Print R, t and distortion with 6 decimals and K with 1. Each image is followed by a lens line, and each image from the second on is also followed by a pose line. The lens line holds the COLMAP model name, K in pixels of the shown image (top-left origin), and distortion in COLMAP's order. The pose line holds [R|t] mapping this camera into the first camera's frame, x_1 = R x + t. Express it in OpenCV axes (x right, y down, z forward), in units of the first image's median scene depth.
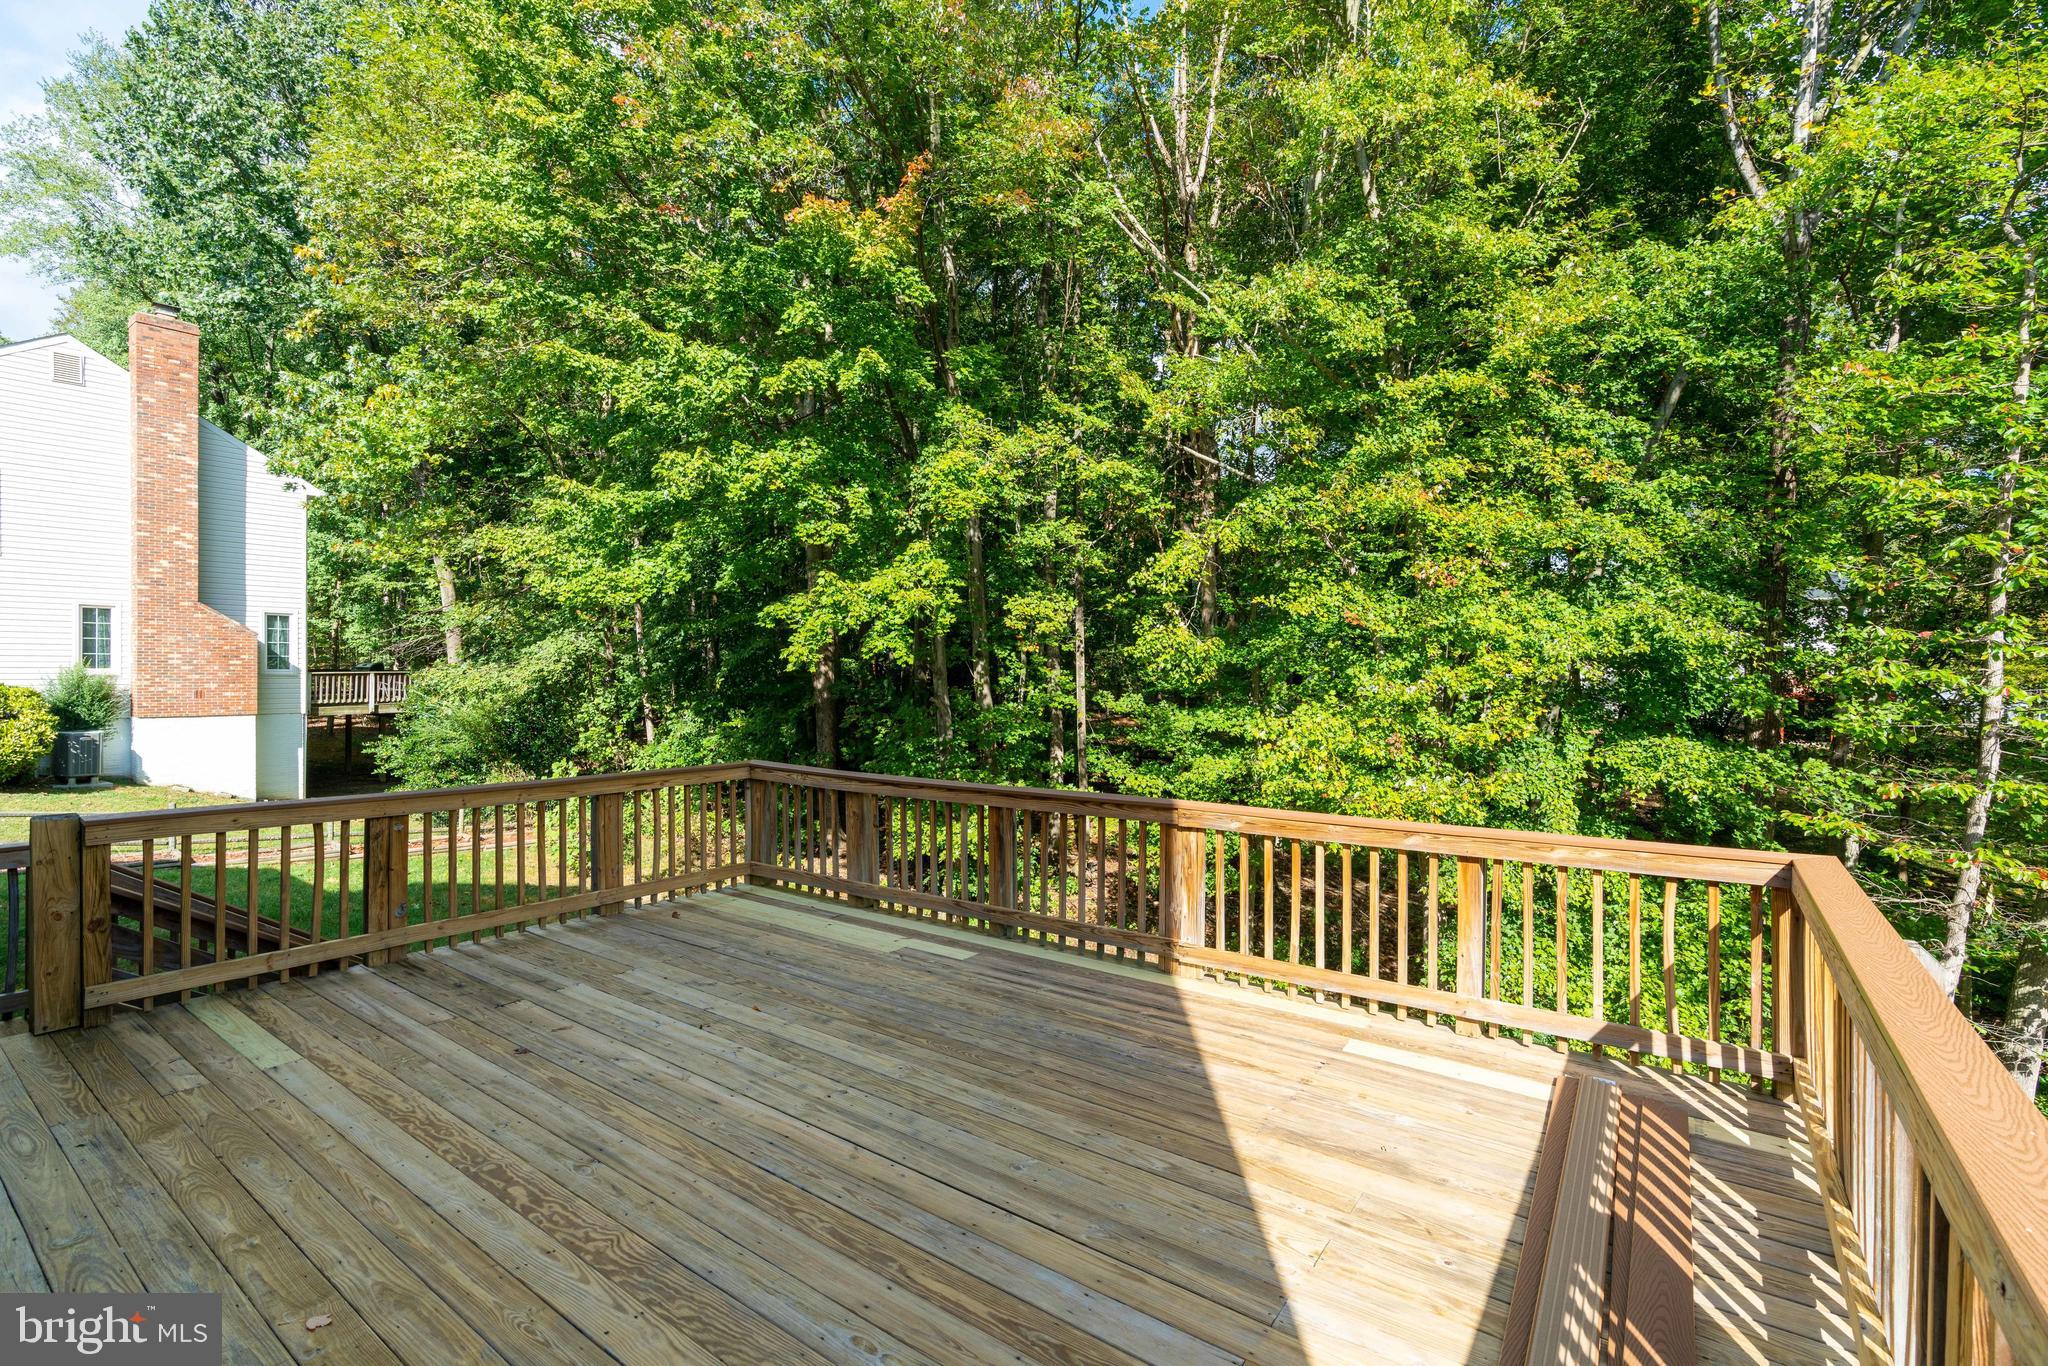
lens RADIAL K [[915.9, 0, 999.1], [0, 915.9, 669.4], [0, 0, 1]] dist [-0.002851, -0.000265]
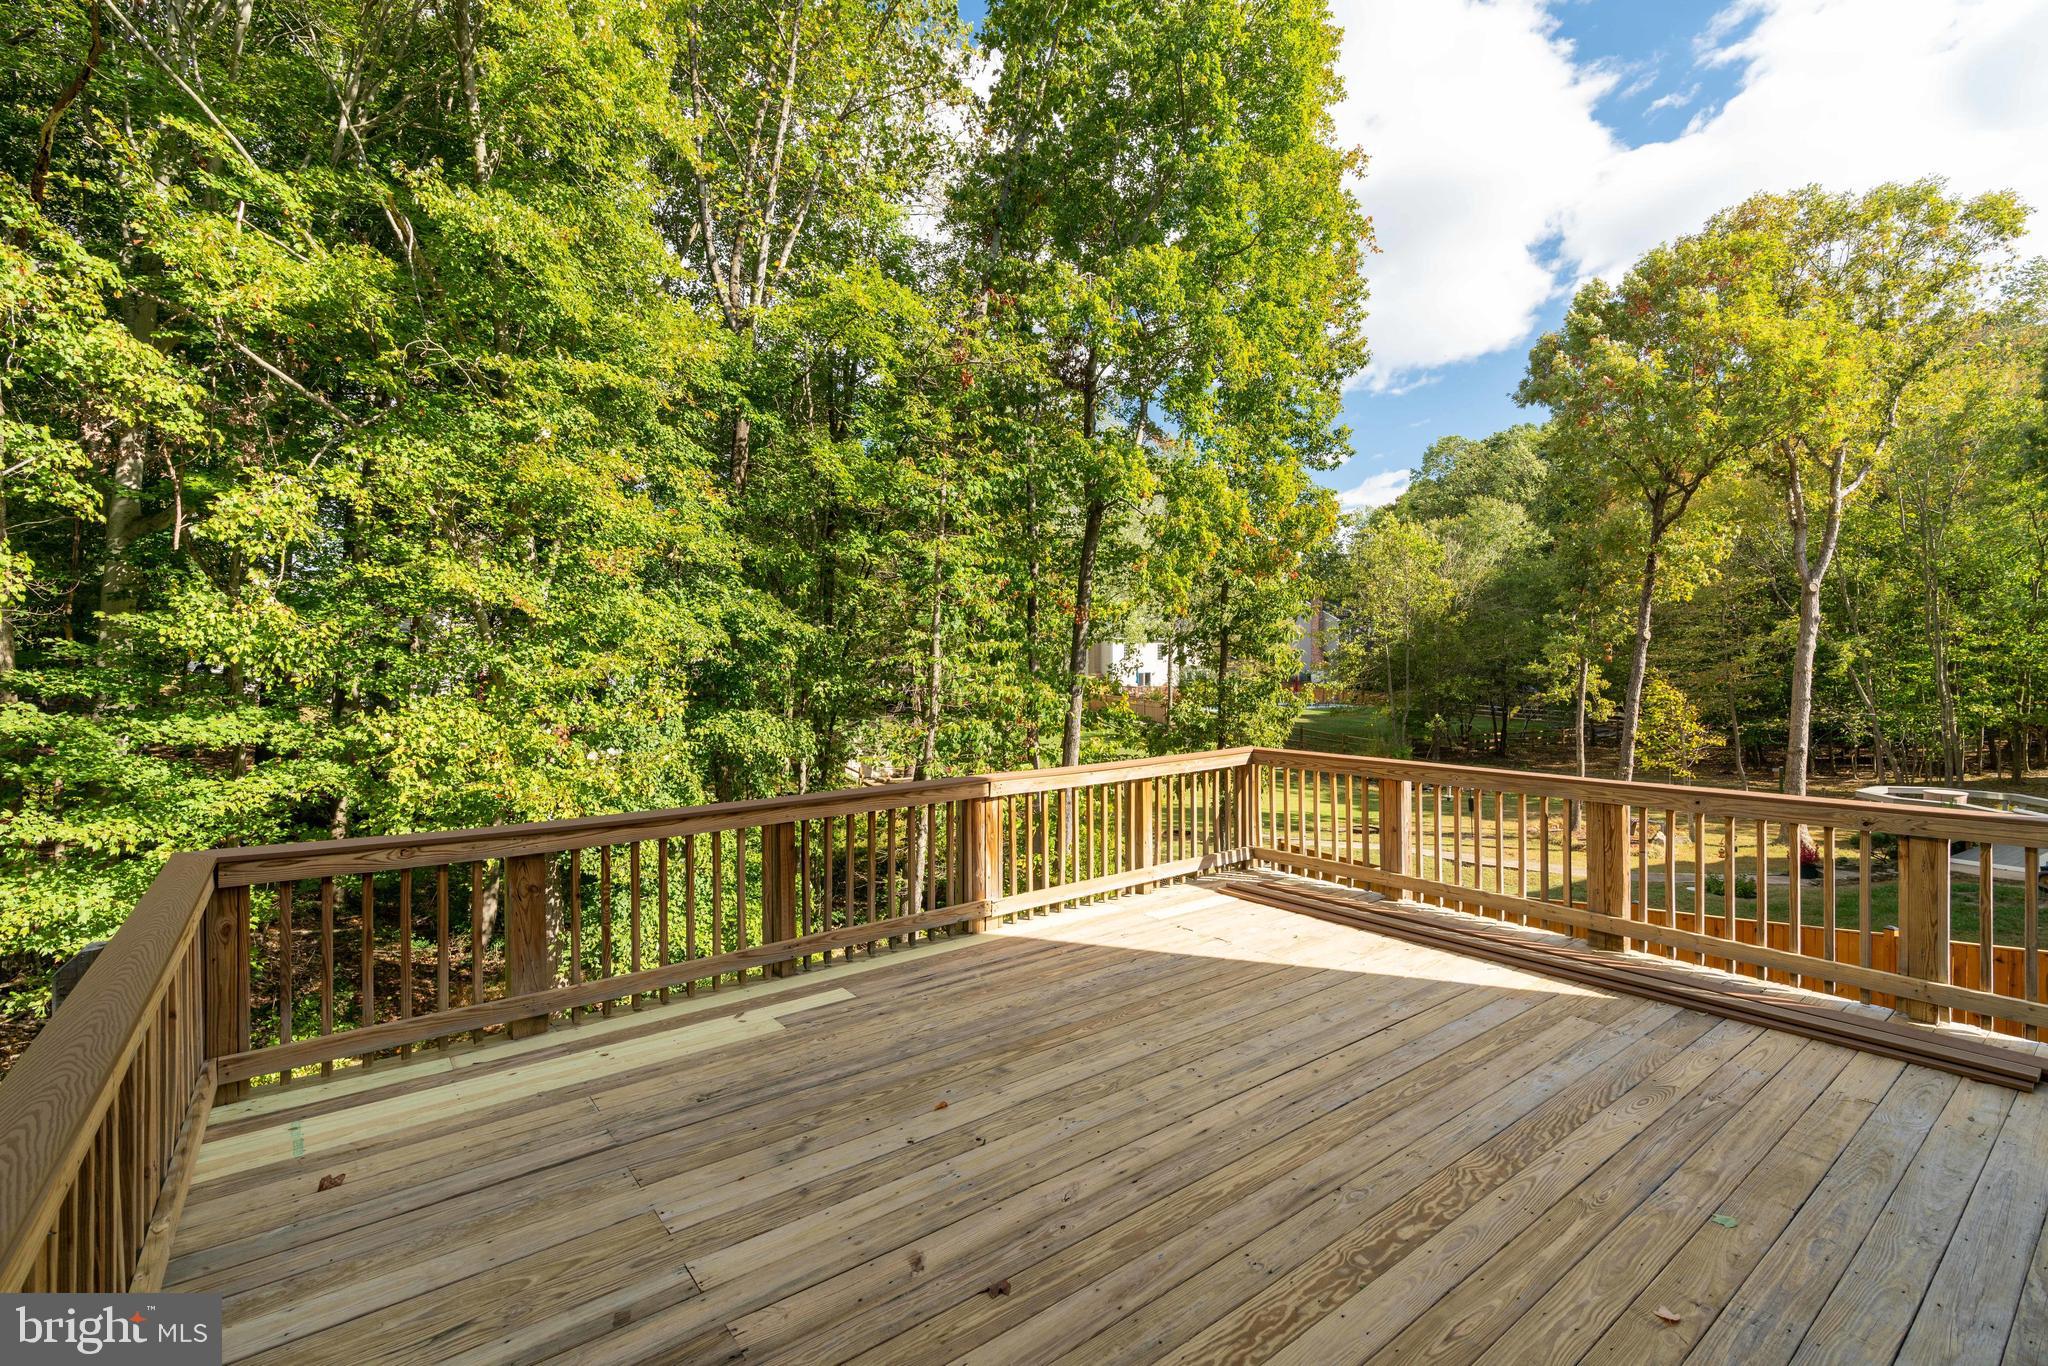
lens RADIAL K [[915.9, 0, 999.1], [0, 915.9, 669.4], [0, 0, 1]] dist [-0.002851, -0.000265]
pose [[0.281101, -0.013235, 0.959587, -0.873831], [0.003528, 0.999912, 0.012757, -0.005917], [-0.959672, -0.000200, 0.281123, 0.653005]]
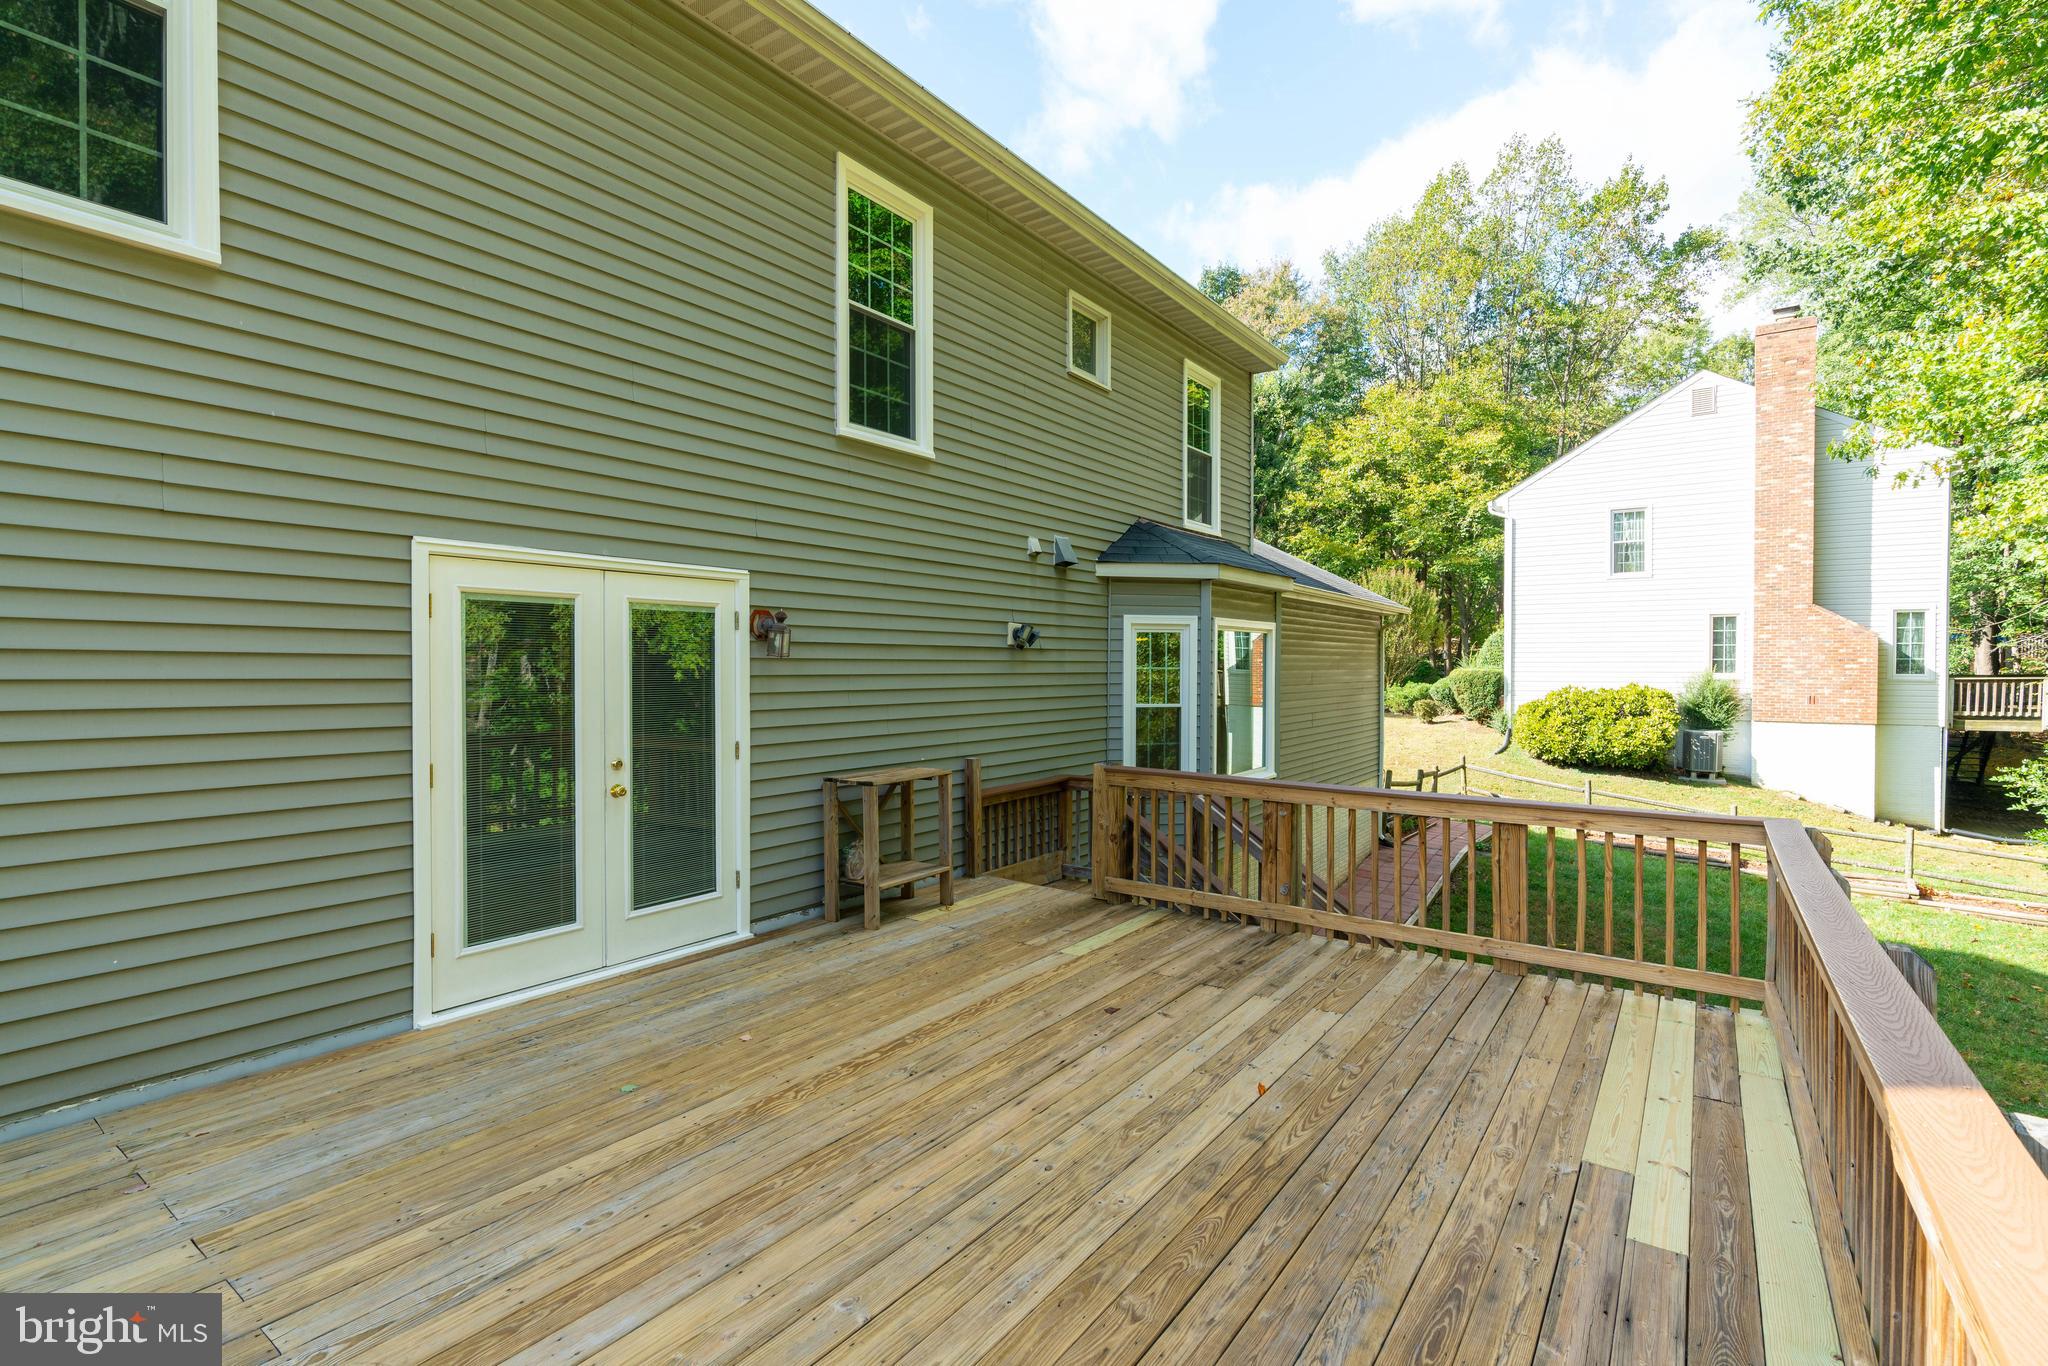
lens RADIAL K [[952.7, 0, 1019.8], [0, 952.7, 669.5], [0, 0, 1]] dist [0.001502, 0.000254]
pose [[0.022742, -0.002657, -0.999738, 0.506323], [-0.003232, 0.999991, -0.002731, 0.003014], [0.999736, 0.003293, 0.022733, 0.678728]]
